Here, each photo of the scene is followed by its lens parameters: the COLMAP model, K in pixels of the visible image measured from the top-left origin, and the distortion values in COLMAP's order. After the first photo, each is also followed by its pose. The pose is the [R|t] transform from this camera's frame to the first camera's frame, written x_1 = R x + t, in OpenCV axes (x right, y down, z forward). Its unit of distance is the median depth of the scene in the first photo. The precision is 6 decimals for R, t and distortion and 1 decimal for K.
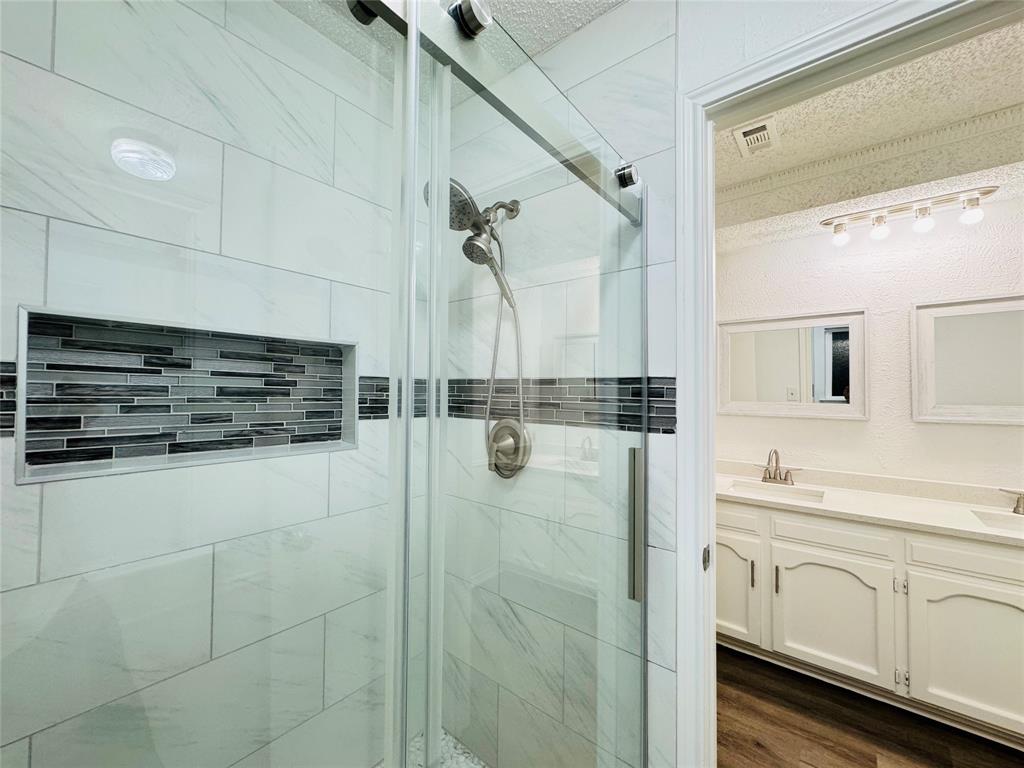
lens RADIAL K [[409.4, 0, 512.0], [0, 409.4, 384.0], [0, 0, 1]] dist [-0.003906, 0.000465]
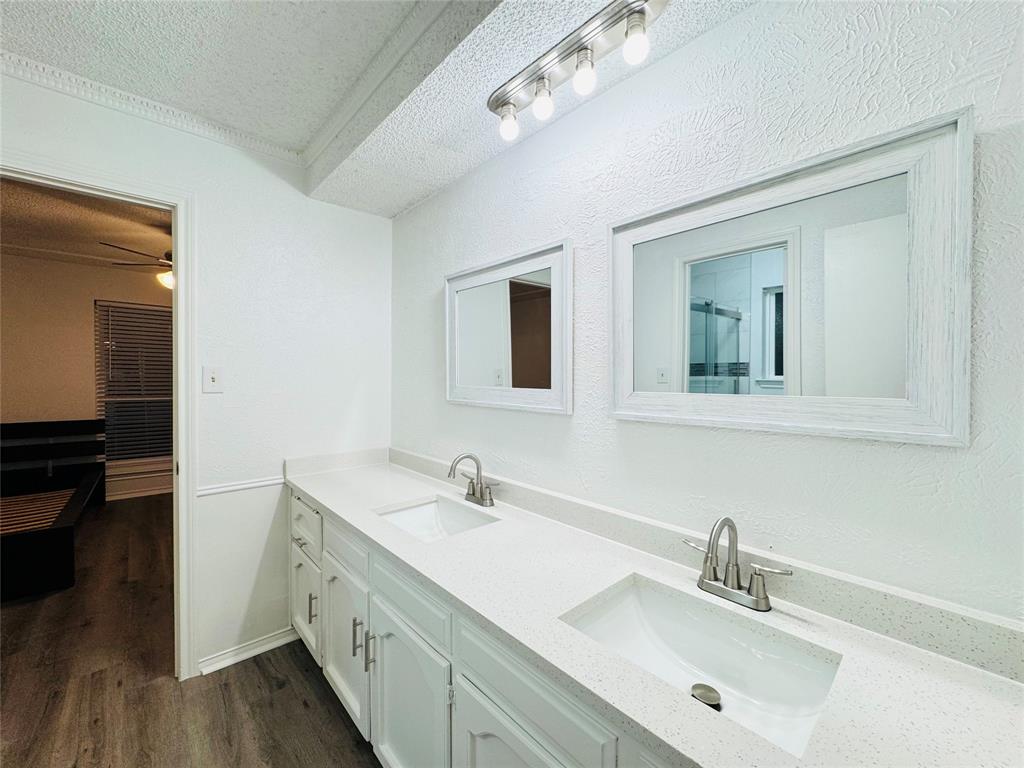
lens RADIAL K [[409.4, 0, 512.0], [0, 409.4, 384.0], [0, 0, 1]] dist [-0.003906, 0.000465]
pose [[0.990470, -0.008333, -0.137479, 0.871796], [0.014350, 0.998979, 0.042832, 0.010844], [0.136982, -0.044397, 0.989578, 0.346912]]
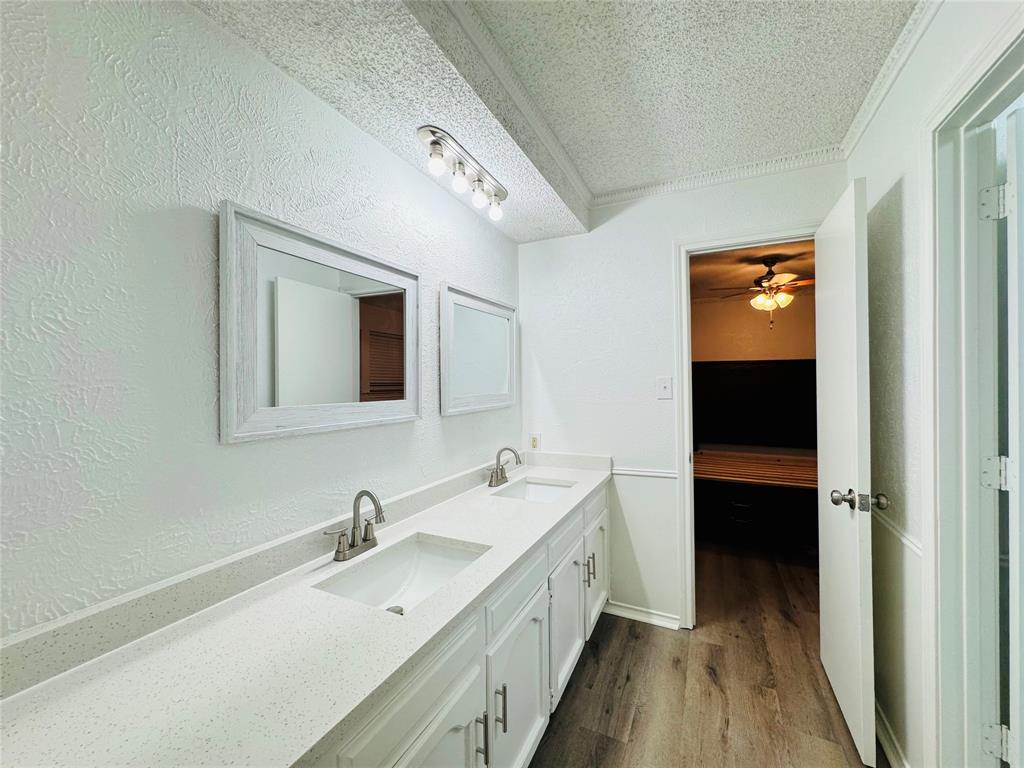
lens RADIAL K [[409.4, 0, 512.0], [0, 409.4, 384.0], [0, 0, 1]] dist [-0.003906, 0.000465]
pose [[-0.229546, -0.010823, 0.973238, 0.083664], [-0.012036, 0.999893, 0.008281, 0.013113], [-0.973223, -0.009813, -0.229652, 1.002228]]
